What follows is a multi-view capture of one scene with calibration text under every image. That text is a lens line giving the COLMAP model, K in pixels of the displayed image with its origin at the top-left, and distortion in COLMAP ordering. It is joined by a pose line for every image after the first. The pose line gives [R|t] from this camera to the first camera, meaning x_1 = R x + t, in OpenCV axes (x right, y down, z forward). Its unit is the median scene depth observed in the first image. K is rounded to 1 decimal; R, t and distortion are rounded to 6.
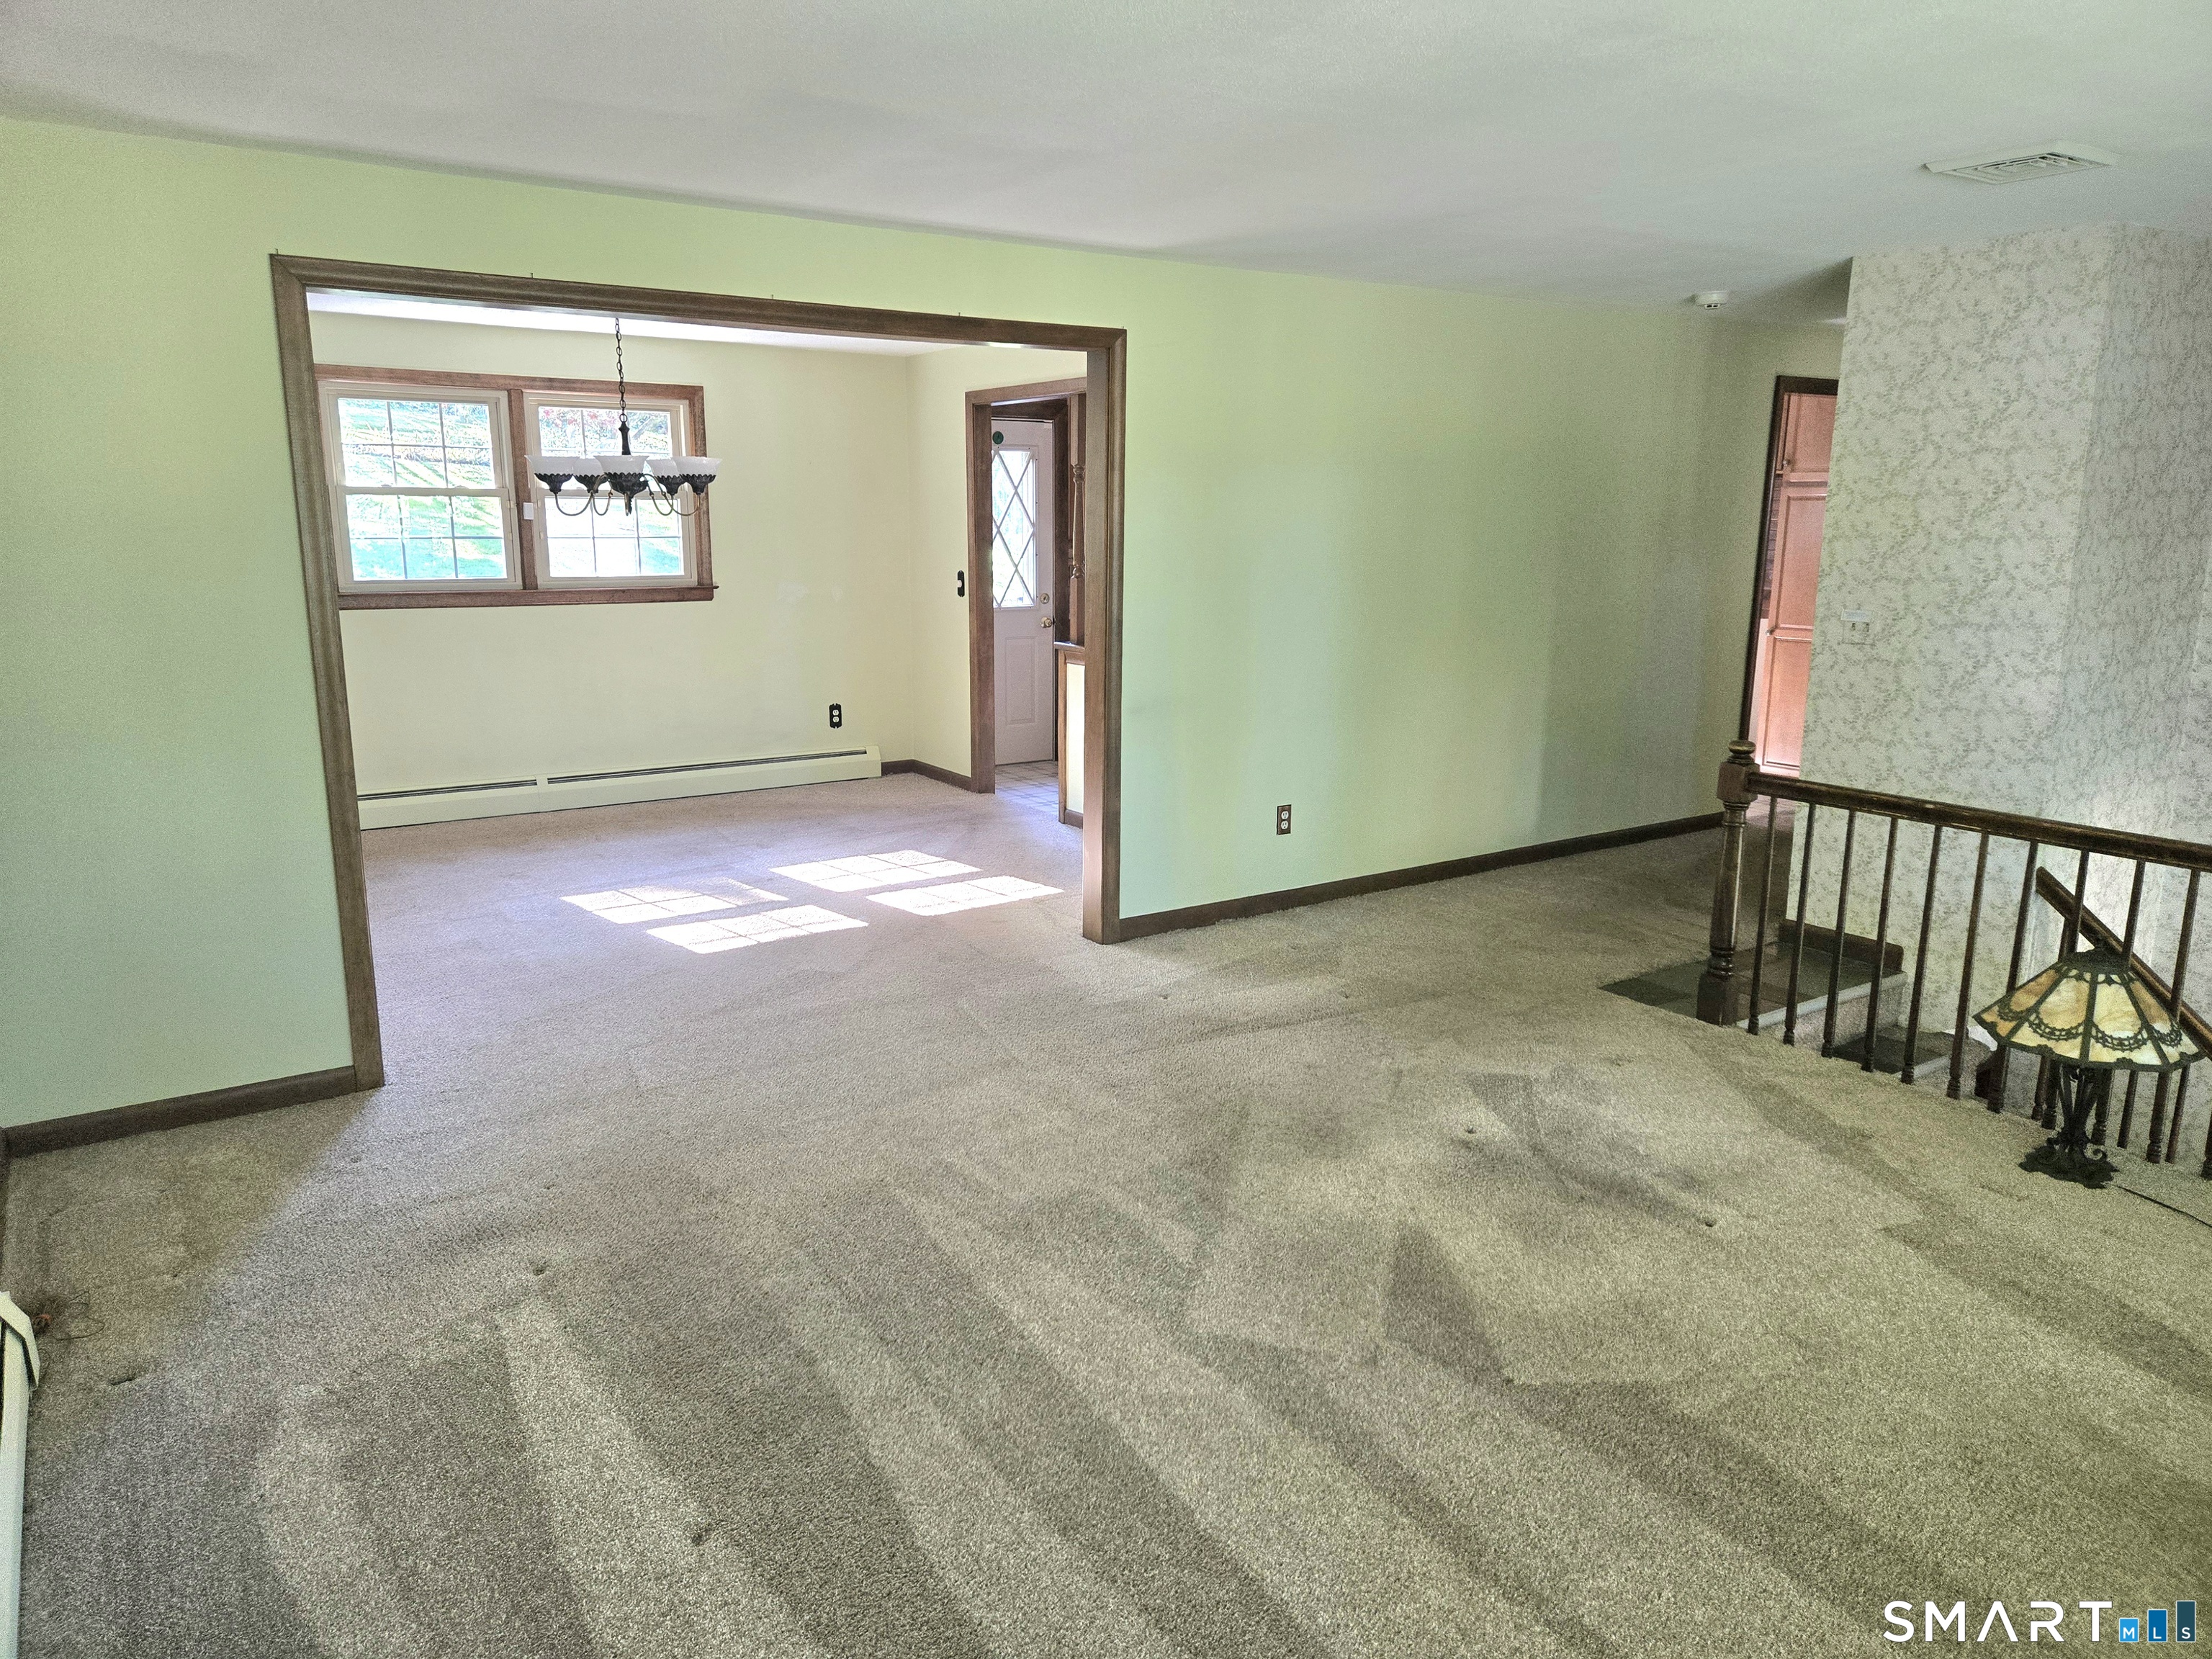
lens RADIAL K [[1482.9, 0, 1110.2], [0, 1482.9, 815.8], [0, 0, 1]] dist [0.039899, -0.014519]
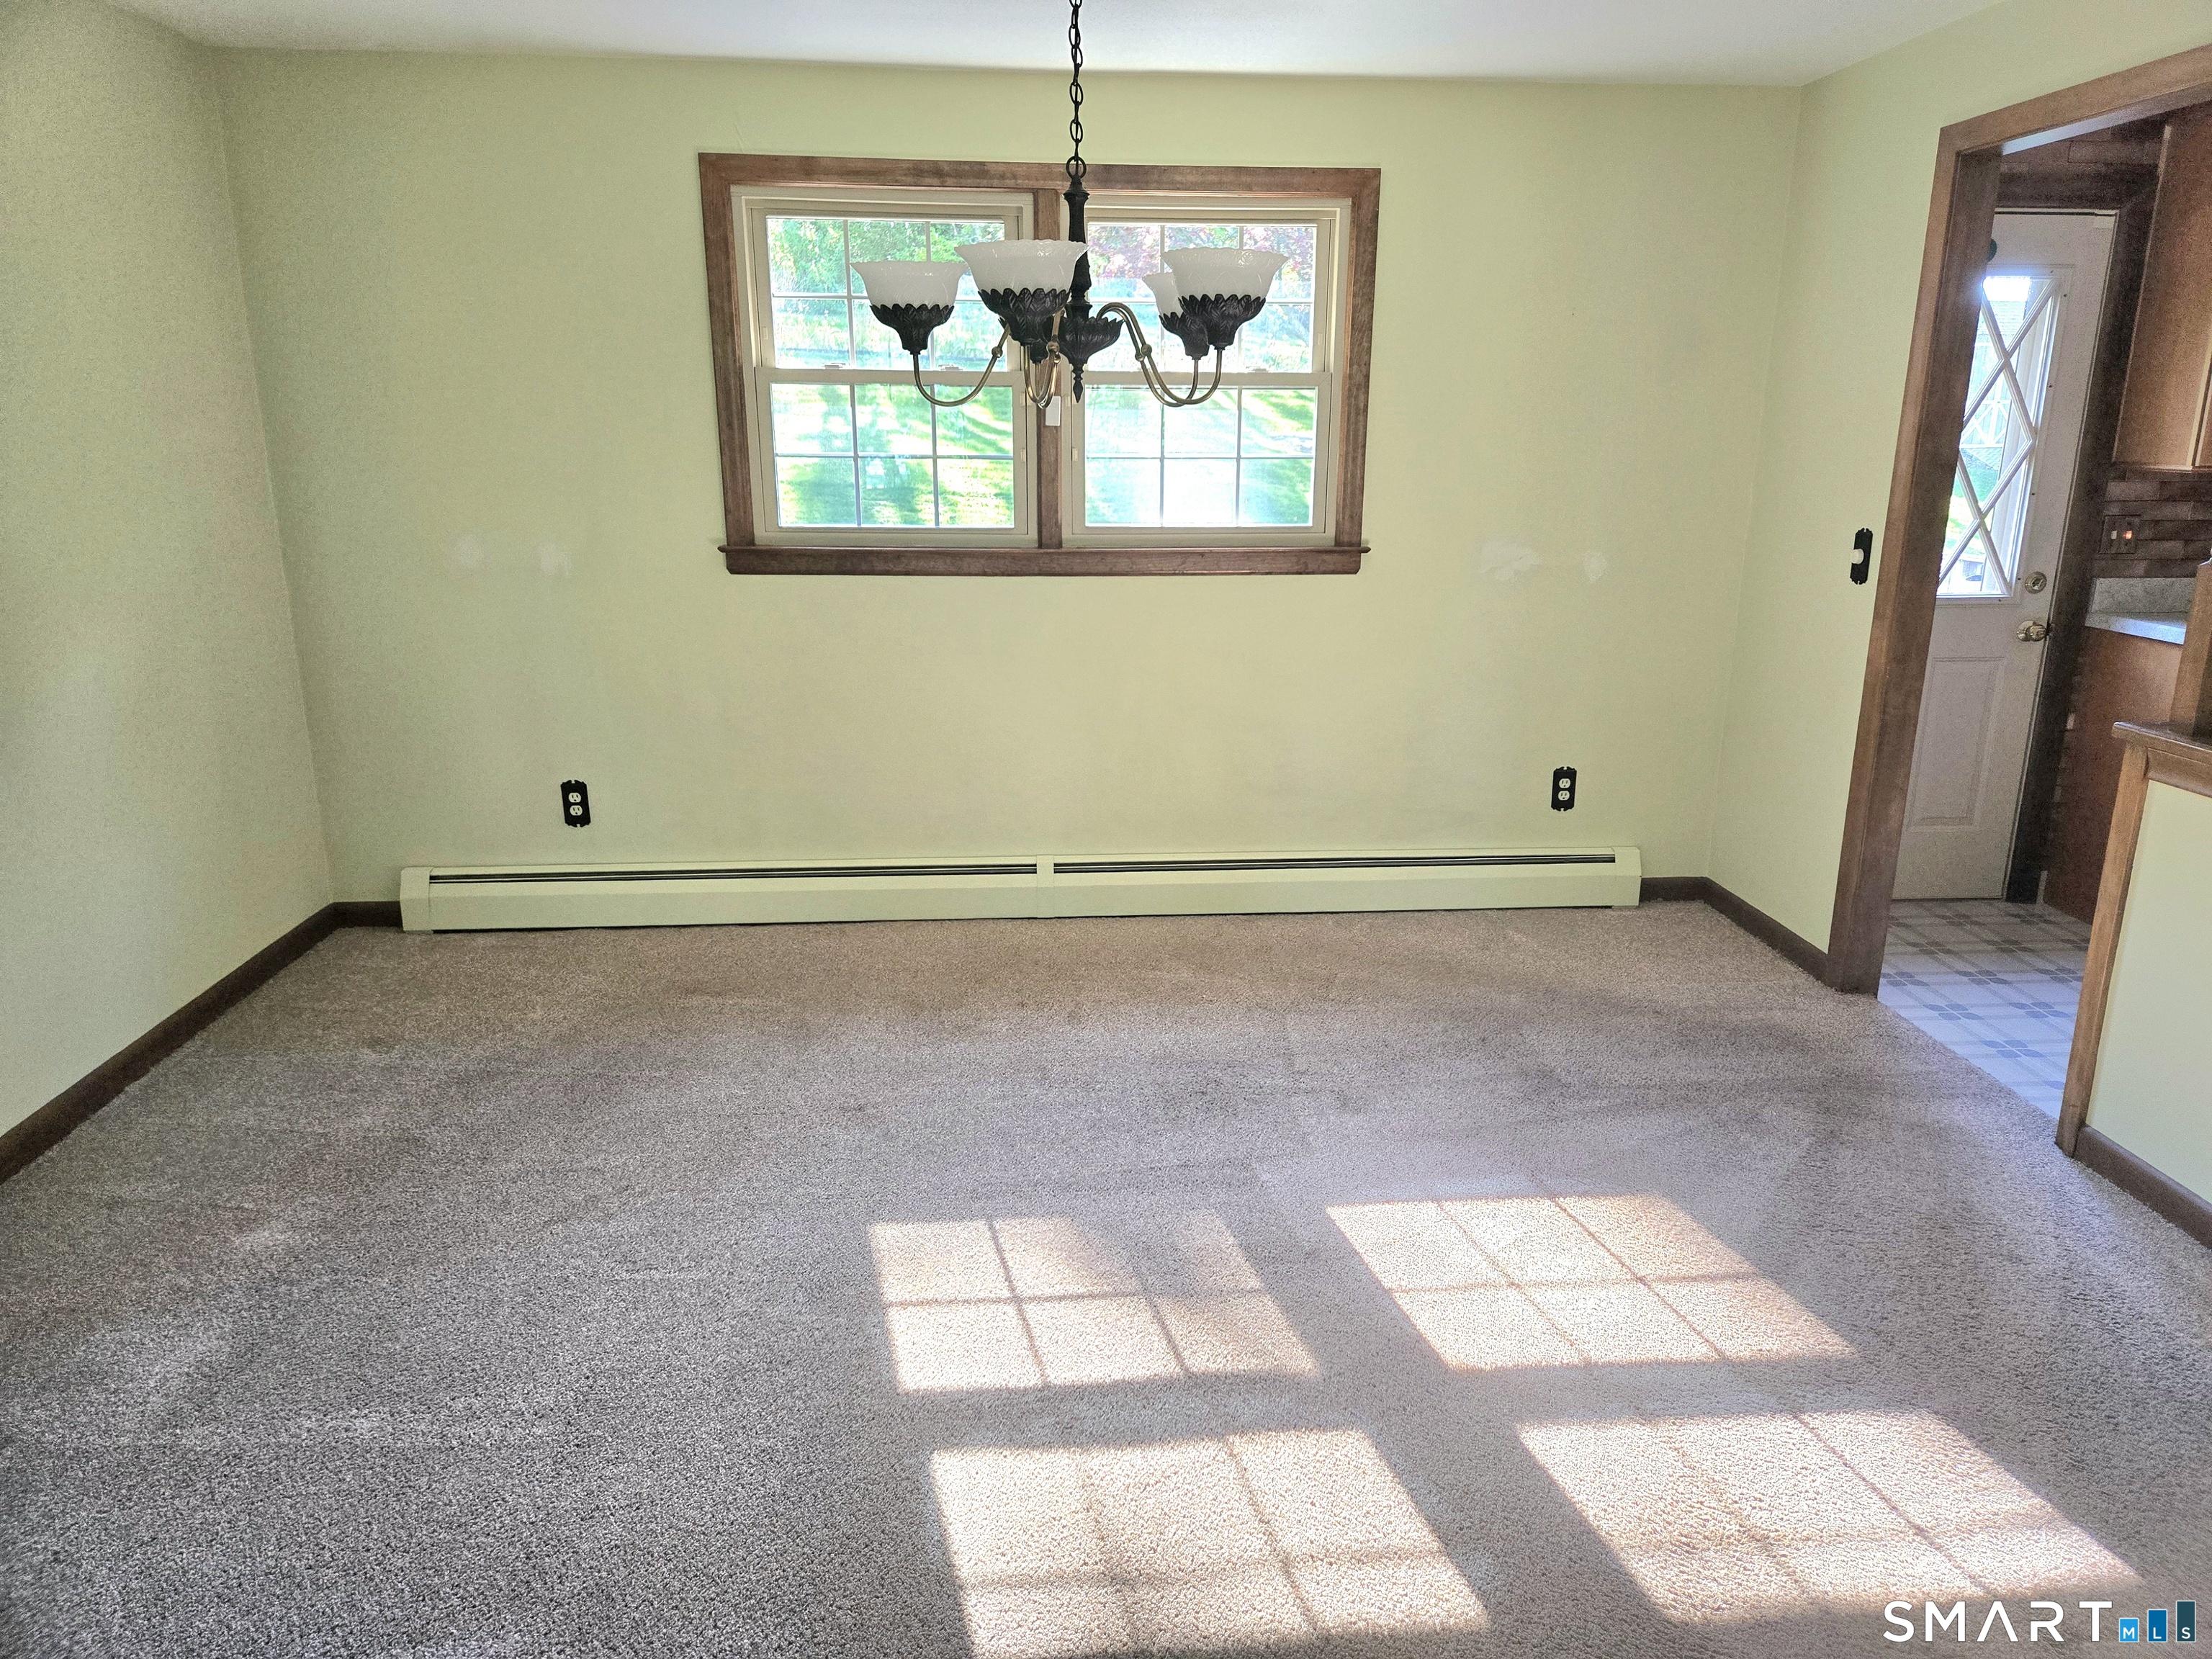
lens RADIAL K [[1482.9, 0, 1122.0], [0, 1482.9, 826.5], [0, 0, 1]] dist [0.039899, -0.014519]
pose [[0.869623, 0.125548, -0.477486, -0.068575], [-0.097826, 0.991769, 0.082605, -0.089516], [0.483927, -0.025125, 0.874747, 0.478754]]
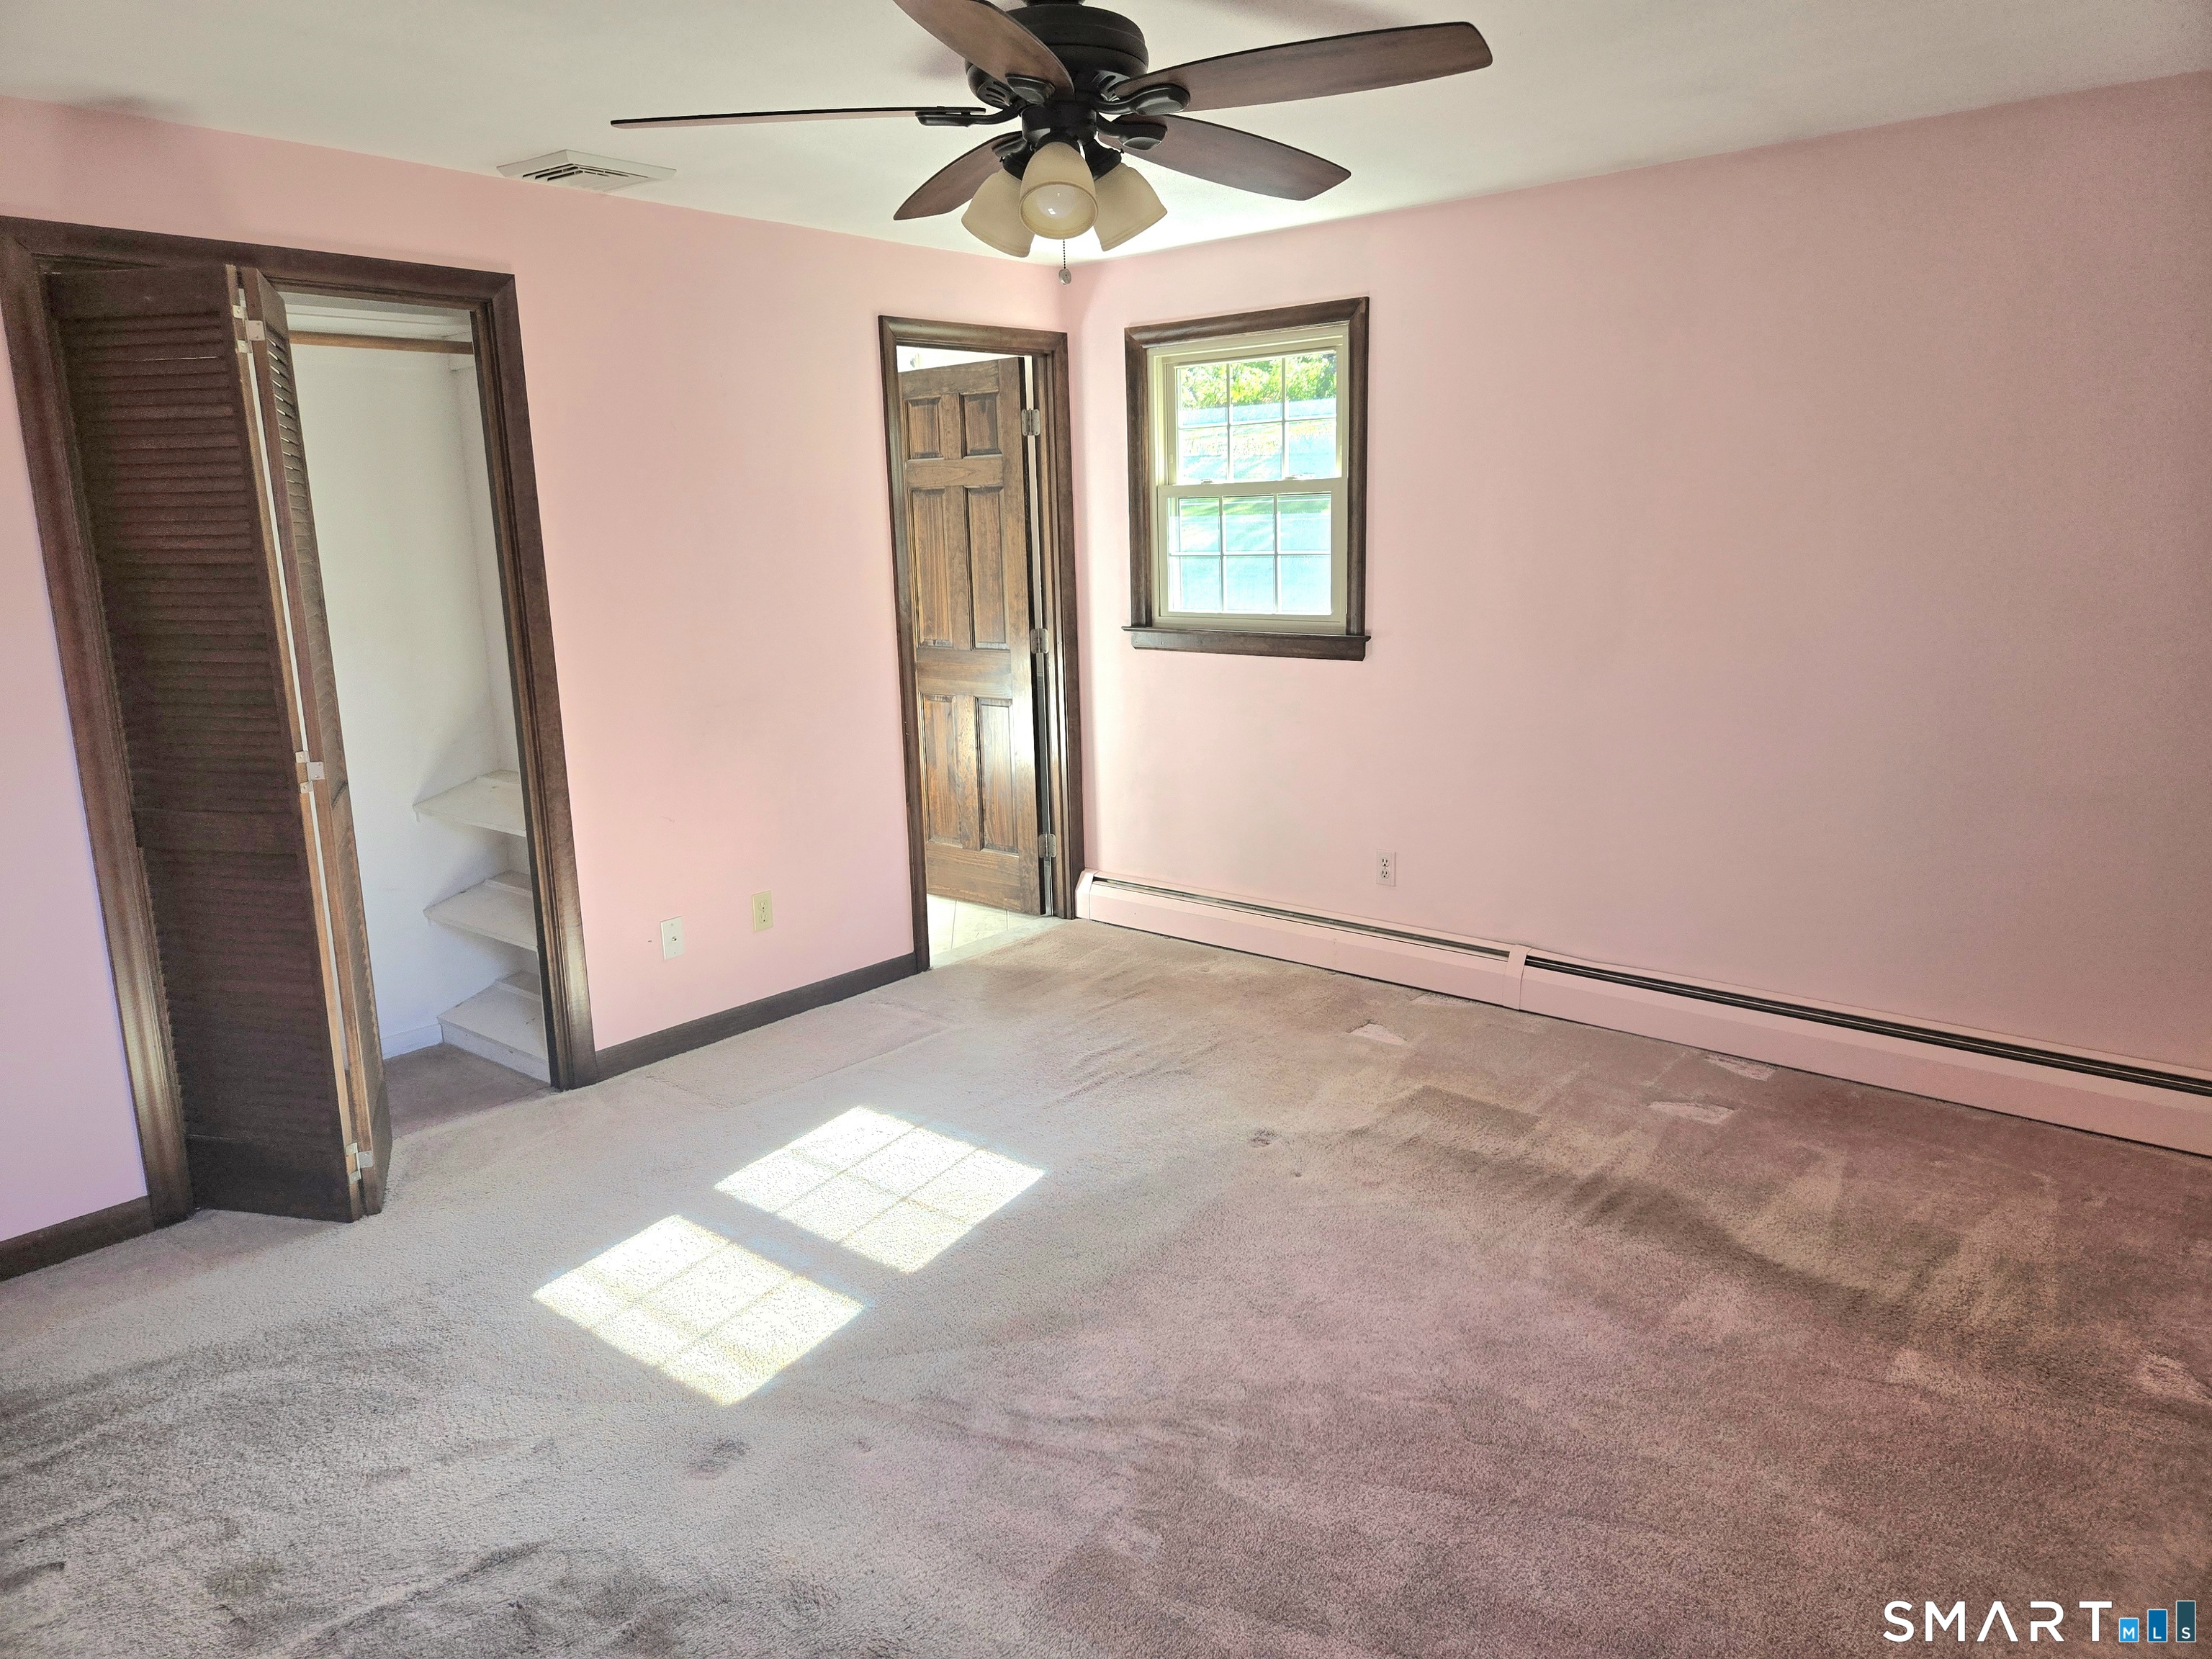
lens RADIAL K [[1482.9, 0, 1102.7], [0, 1482.9, 817.9], [0, 0, 1]] dist [0.039899, -0.014519]
pose [[0.303323, 0.169638, -0.937666, 0.185898], [-0.186444, 0.975572, 0.116183, -0.122790], [0.934470, 0.139581, 0.327541, 0.664925]]
